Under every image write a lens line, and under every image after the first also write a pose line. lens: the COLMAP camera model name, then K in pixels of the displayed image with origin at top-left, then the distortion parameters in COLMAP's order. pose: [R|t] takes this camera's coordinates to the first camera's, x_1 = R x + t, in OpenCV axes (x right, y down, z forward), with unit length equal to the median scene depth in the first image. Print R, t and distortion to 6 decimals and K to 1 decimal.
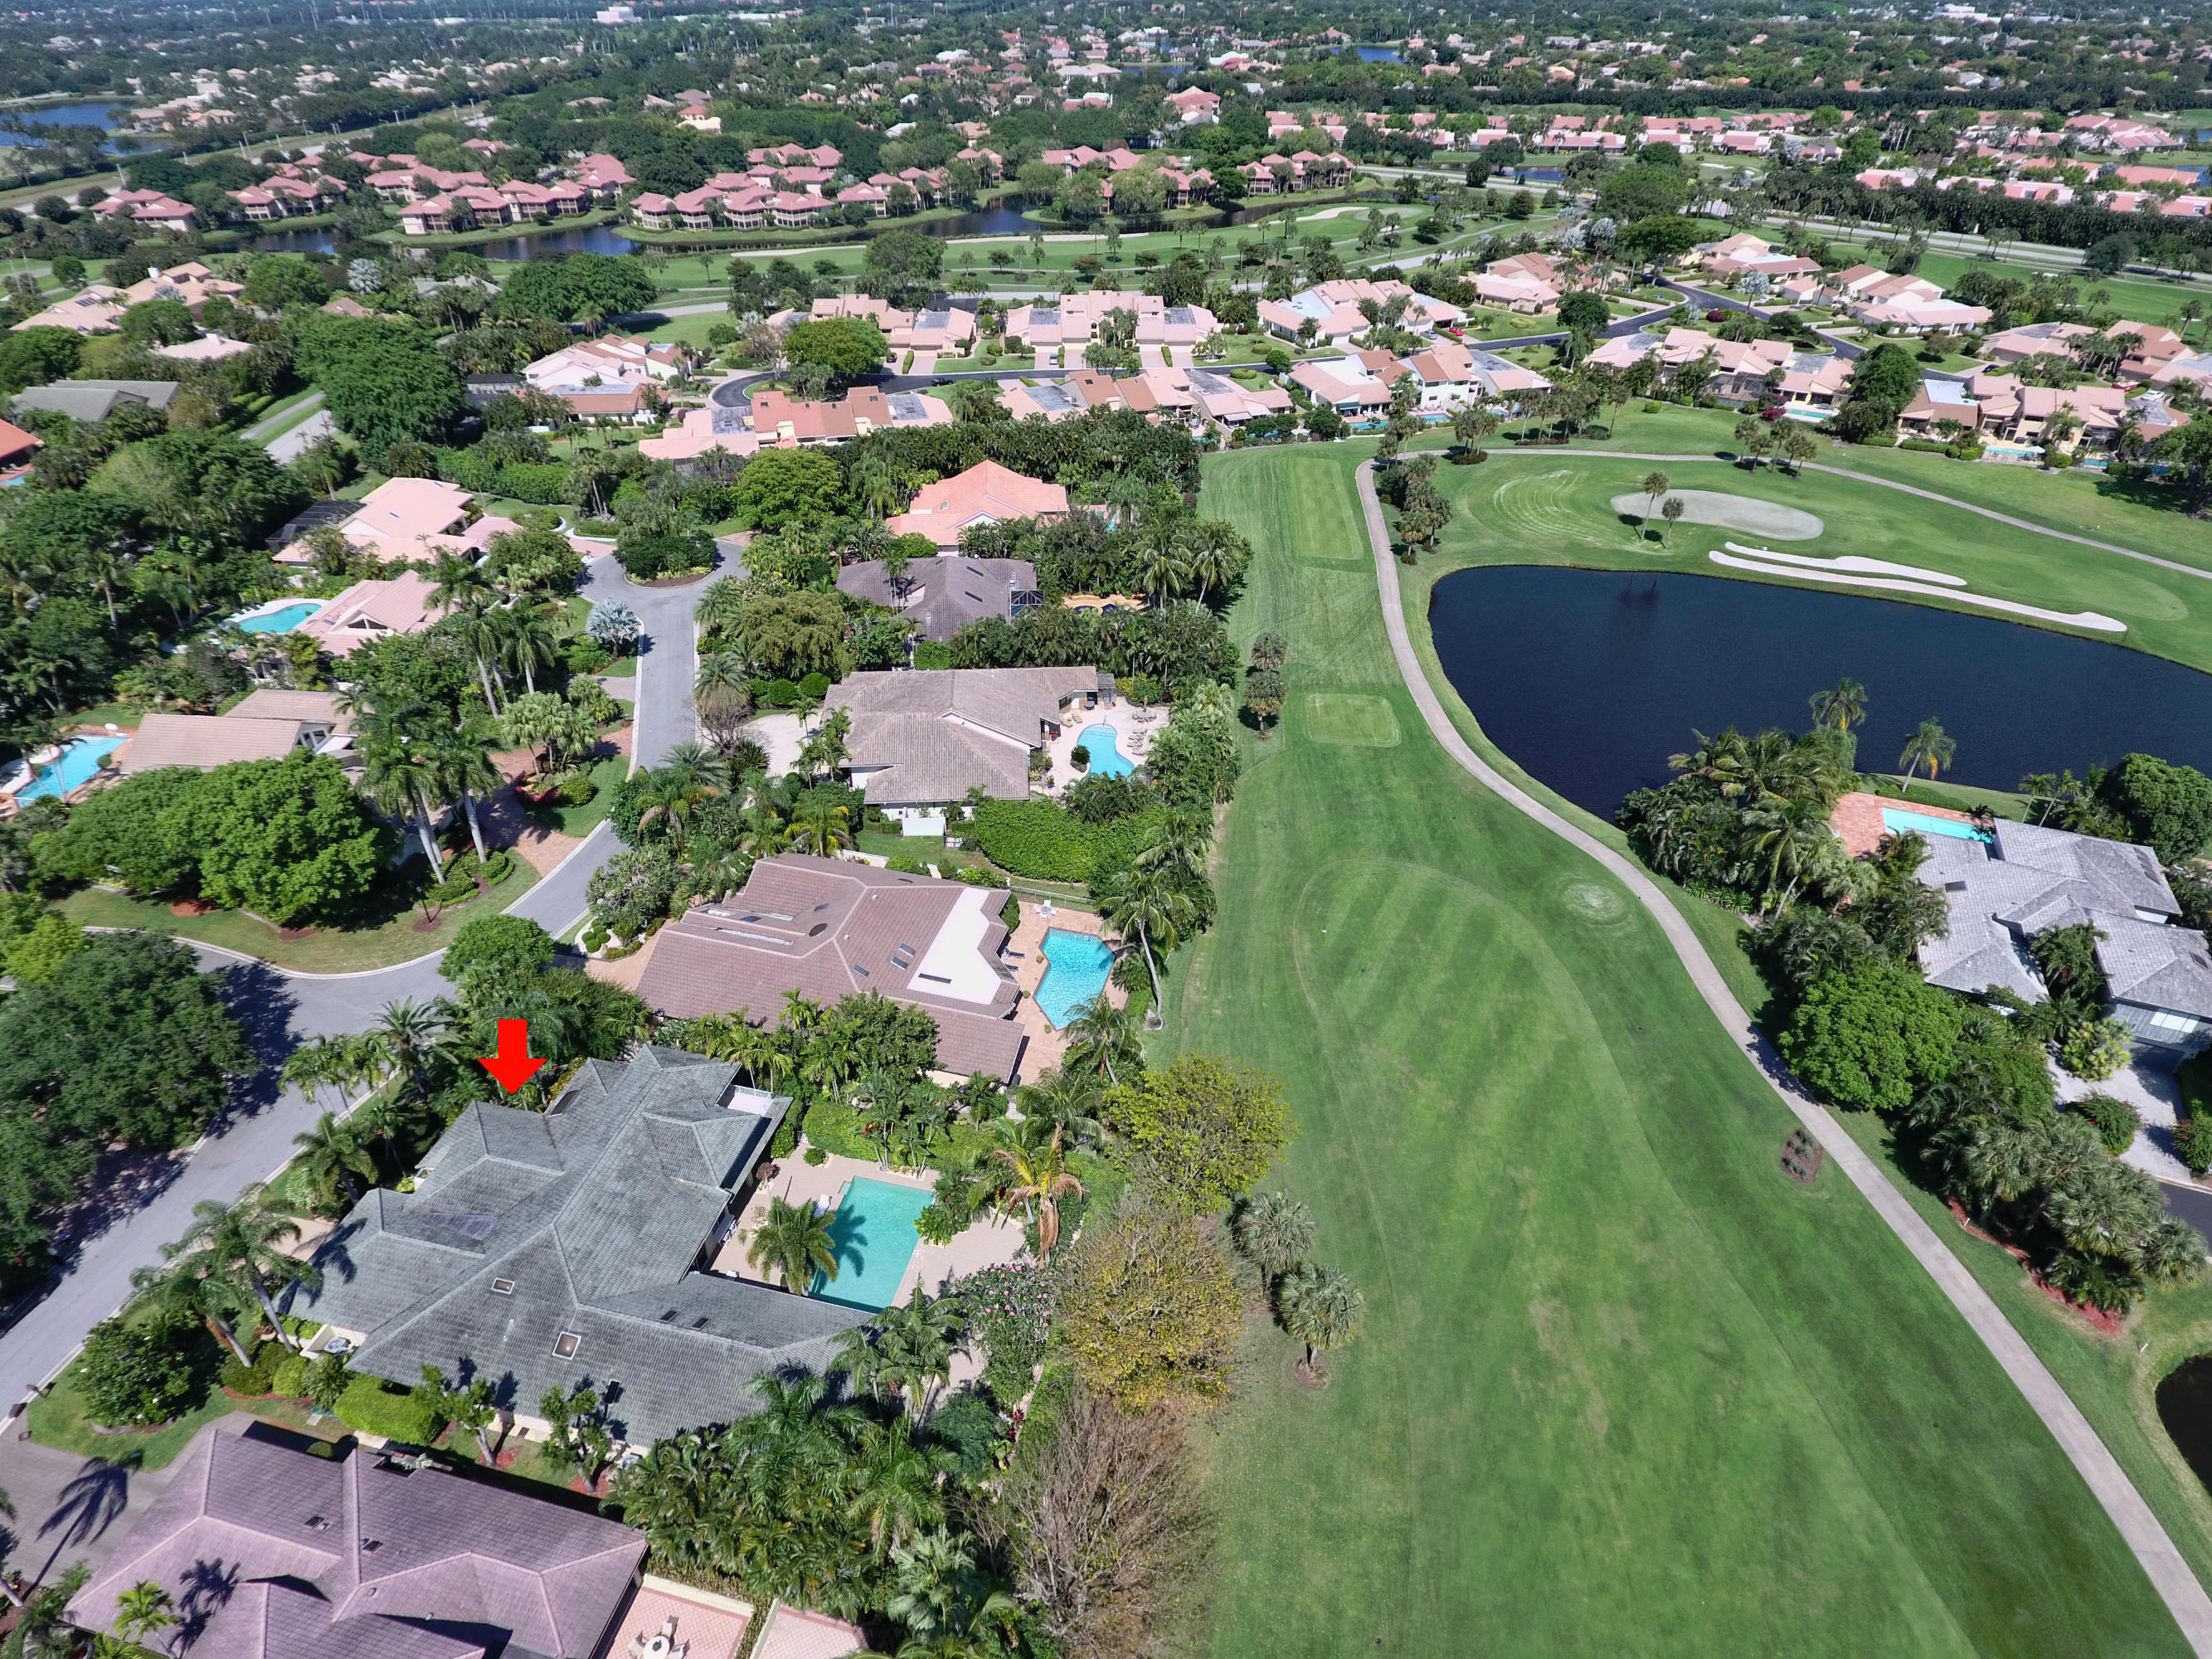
lens RADIAL K [[1298.8, 0, 1066.3], [0, 1298.8, 831.6], [0, 0, 1]] dist [-0.002514, -0.000440]
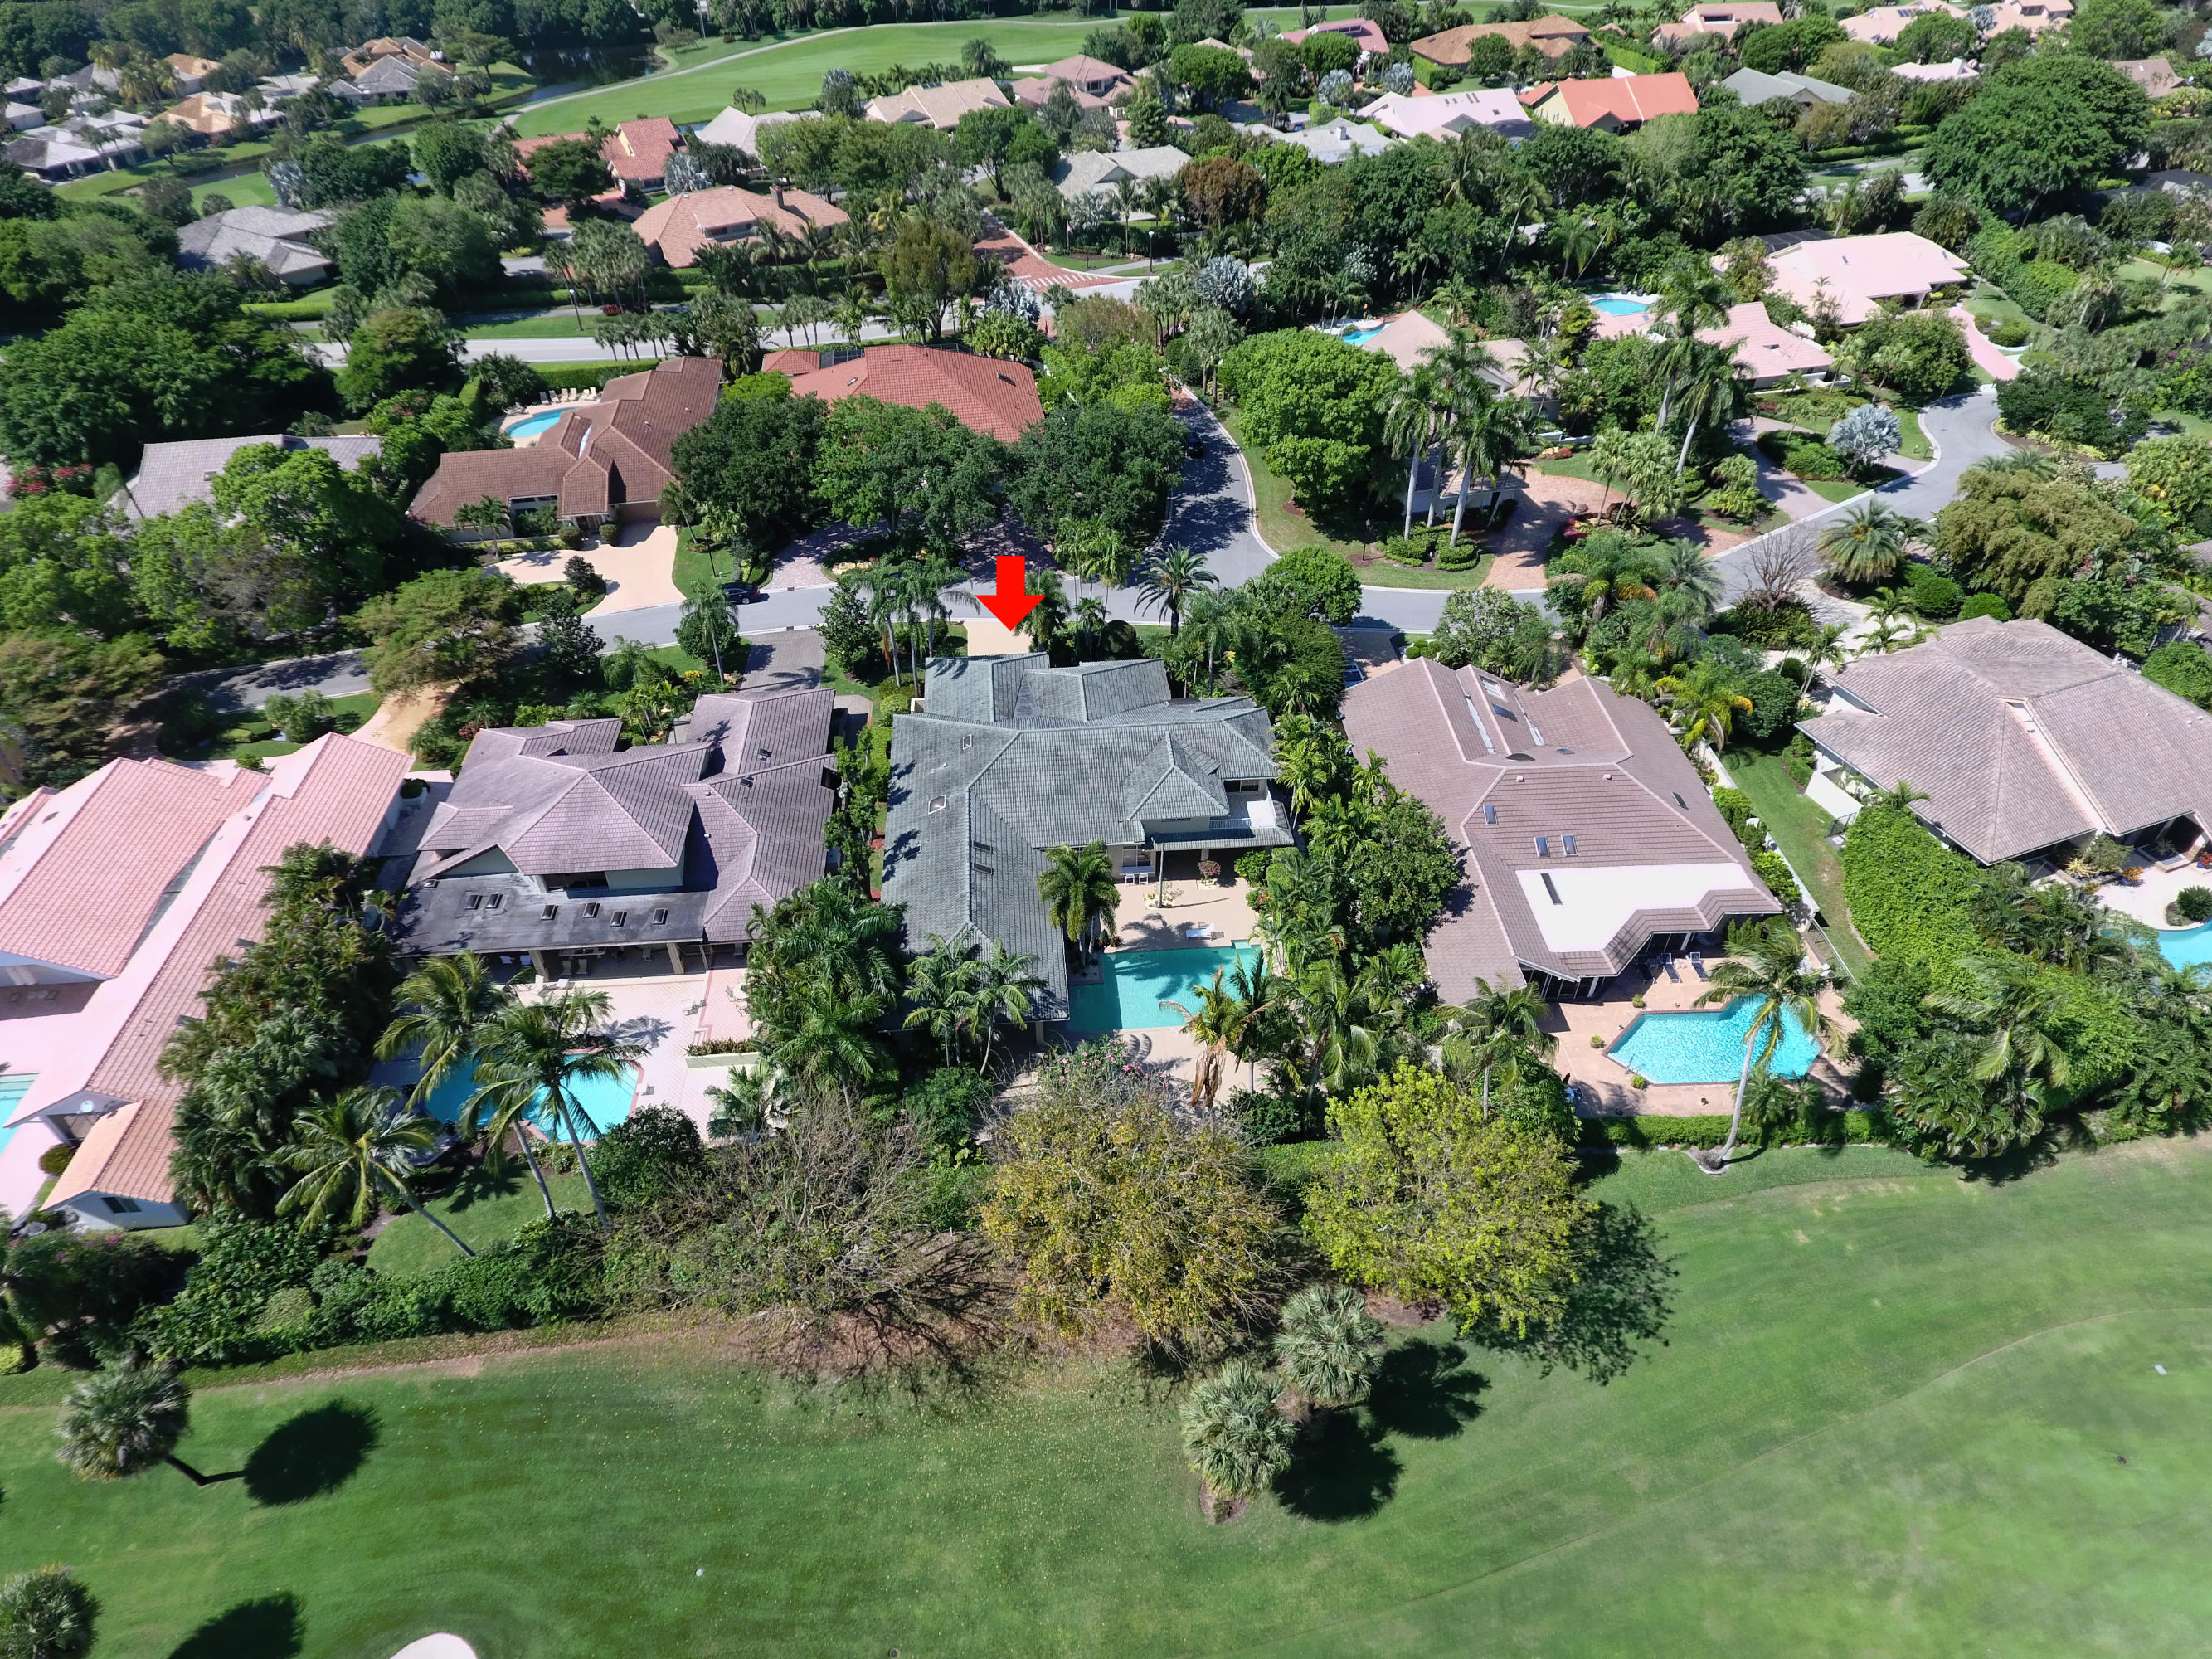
lens RADIAL K [[1298.8, 0, 1066.3], [0, 1298.8, 831.6], [0, 0, 1]] dist [-0.002514, -0.000440]
pose [[0.303011, 0.614016, -0.728813, 0.418517], [-0.517394, 0.748235, 0.415267, -0.097752], [0.800304, 0.251253, 0.544412, 0.414856]]
